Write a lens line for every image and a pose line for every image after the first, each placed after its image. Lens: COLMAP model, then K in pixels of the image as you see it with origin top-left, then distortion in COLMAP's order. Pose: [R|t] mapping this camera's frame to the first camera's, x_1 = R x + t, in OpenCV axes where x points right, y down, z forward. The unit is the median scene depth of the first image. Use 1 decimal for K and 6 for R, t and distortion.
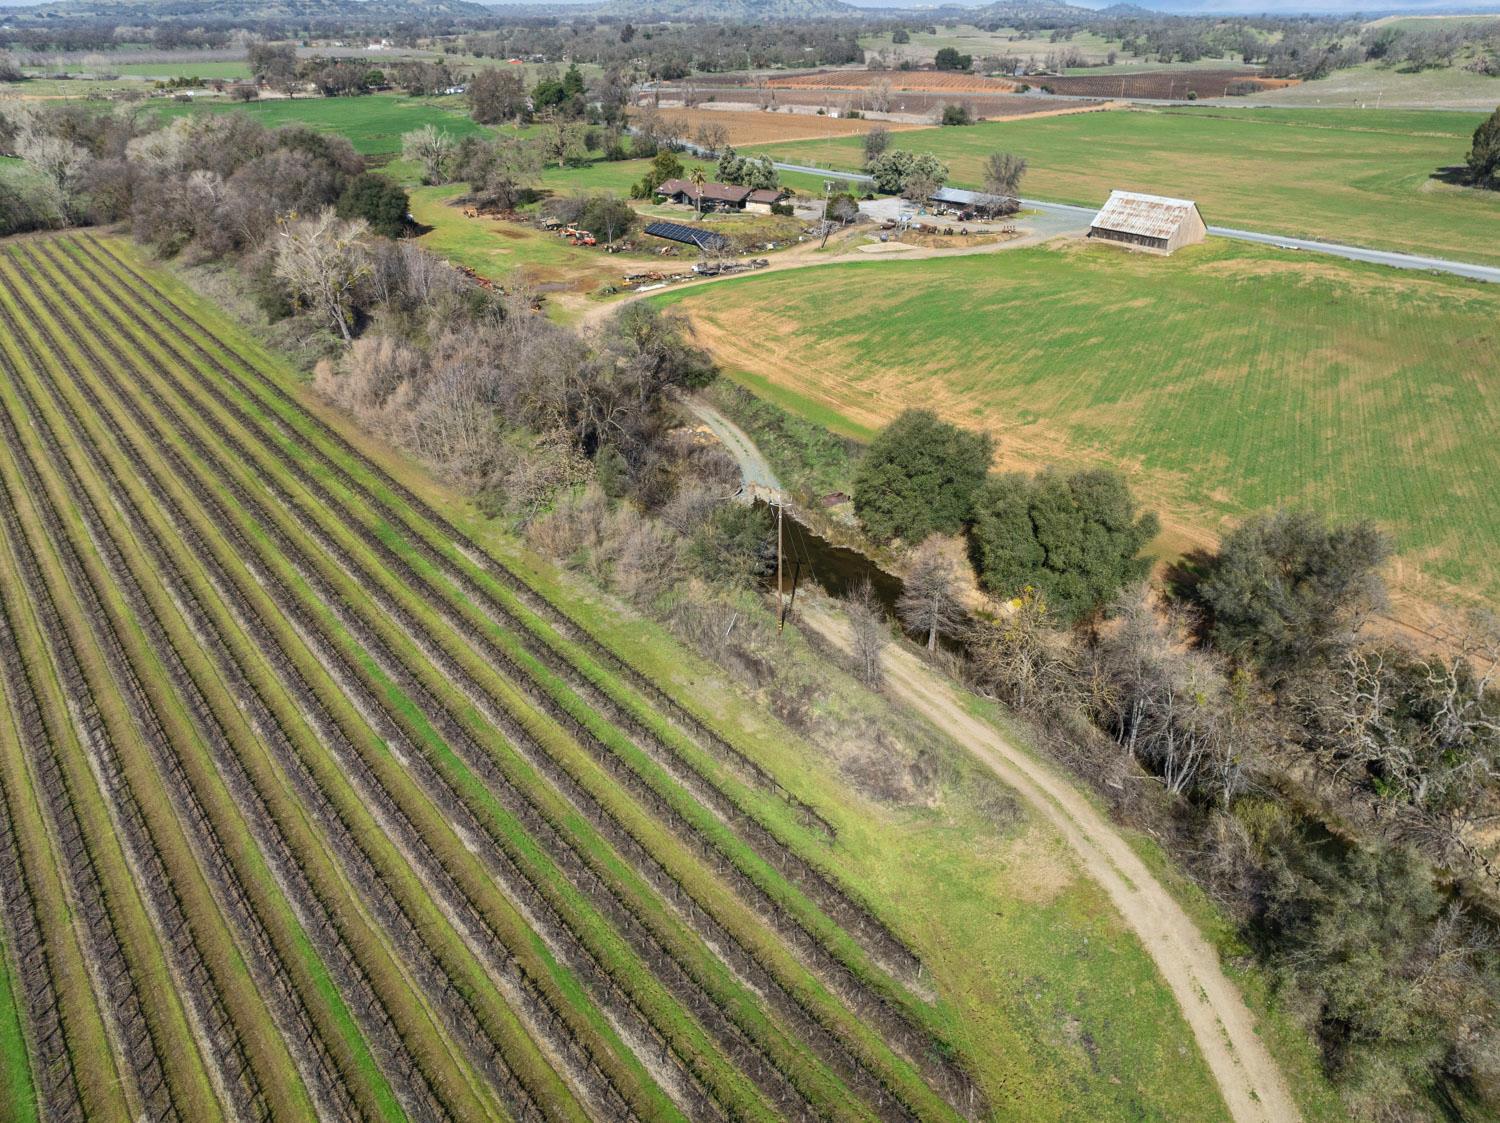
lens RADIAL K [[1053.5, 0, 751.3], [0, 1053.5, 557.0], [0, 0, 1]] dist [-0.042862, 0.024322]
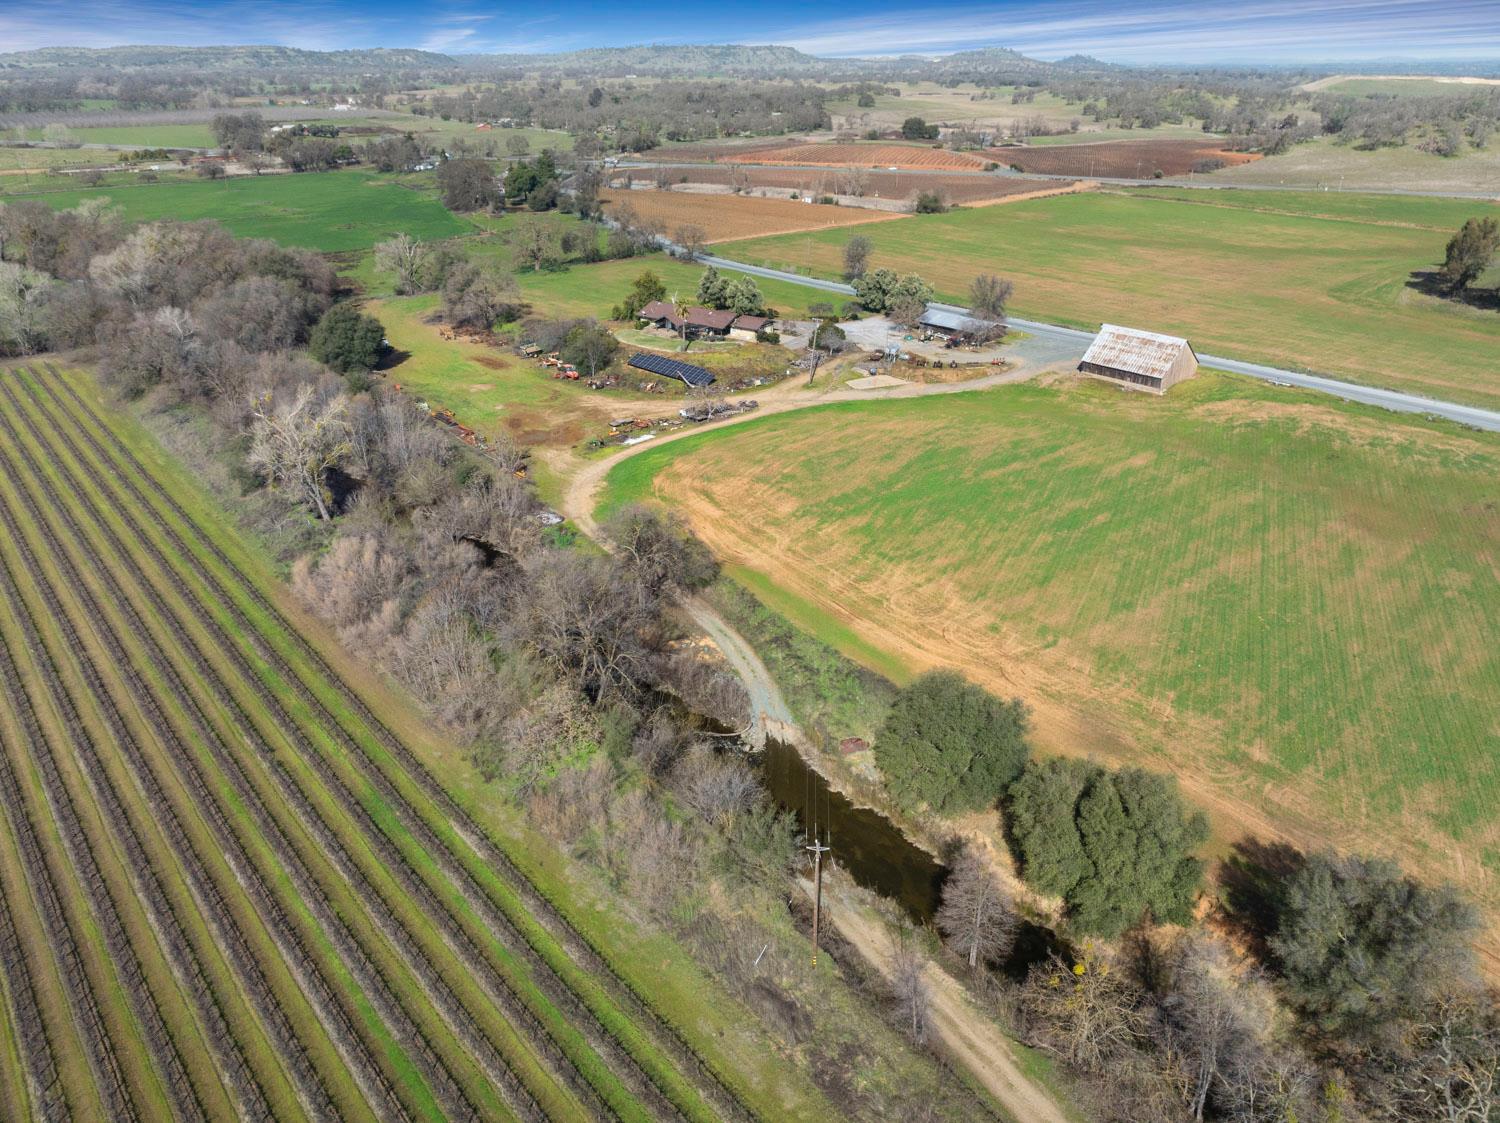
lens RADIAL K [[1053.5, 0, 752.5], [0, 1053.5, 557.0], [0, 0, 1]] dist [-0.042862, 0.024322]
pose [[0.999448, -0.012349, 0.030834, -0.020432], [0.013491, 0.999220, -0.037115, -0.101815], [-0.030352, 0.037510, 0.998835, 0.026790]]
